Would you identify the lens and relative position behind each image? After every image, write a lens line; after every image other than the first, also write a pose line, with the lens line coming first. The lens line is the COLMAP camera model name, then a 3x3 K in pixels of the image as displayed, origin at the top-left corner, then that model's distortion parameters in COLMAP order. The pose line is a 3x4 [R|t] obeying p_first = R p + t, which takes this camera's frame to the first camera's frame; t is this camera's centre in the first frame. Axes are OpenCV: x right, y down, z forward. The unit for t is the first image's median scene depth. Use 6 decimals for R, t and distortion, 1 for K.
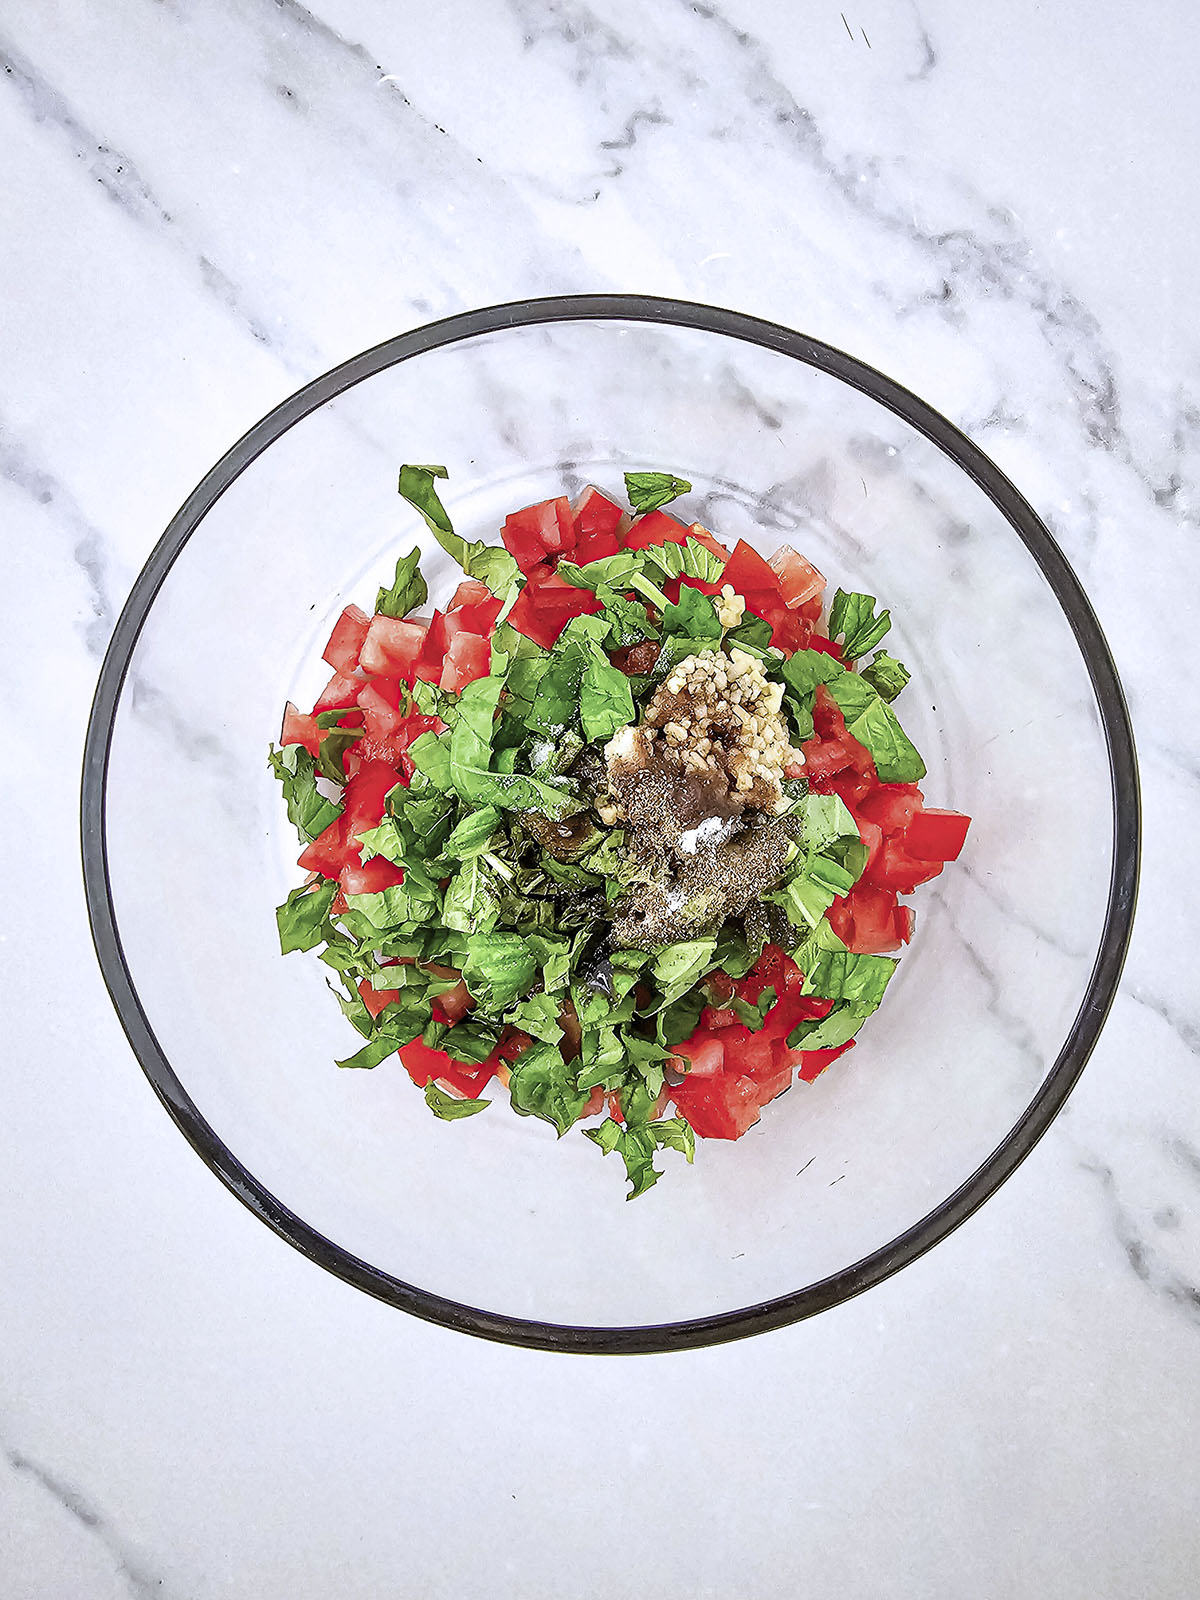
lens RADIAL K [[635.8, 0, 604.6], [0, 635.8, 741.7], [0, 0, 1]] dist [-0.000805, -0.000428]
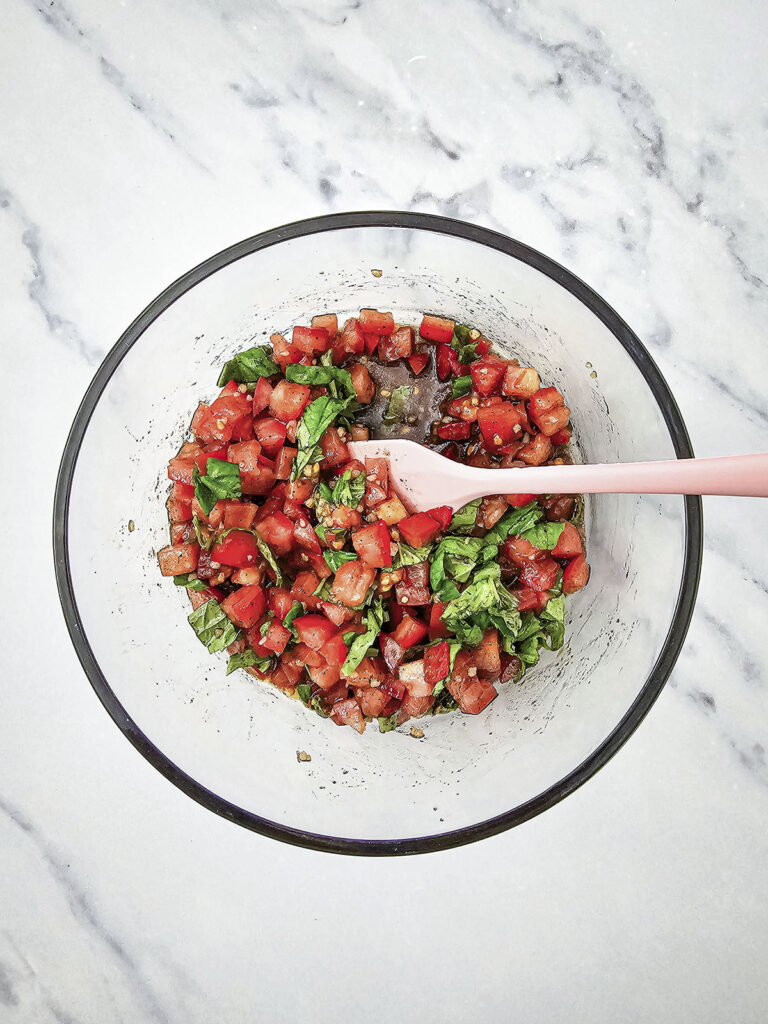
lens RADIAL K [[406.9, 0, 384.5], [0, 406.9, 485.8], [0, 0, 1]] dist [-0.000805, -0.000428]
pose [[0.999934, 0.010035, -0.005535, 0.108092], [-0.010017, 0.999945, 0.003140, 0.326299], [0.005566, -0.003084, 0.999980, -0.040756]]
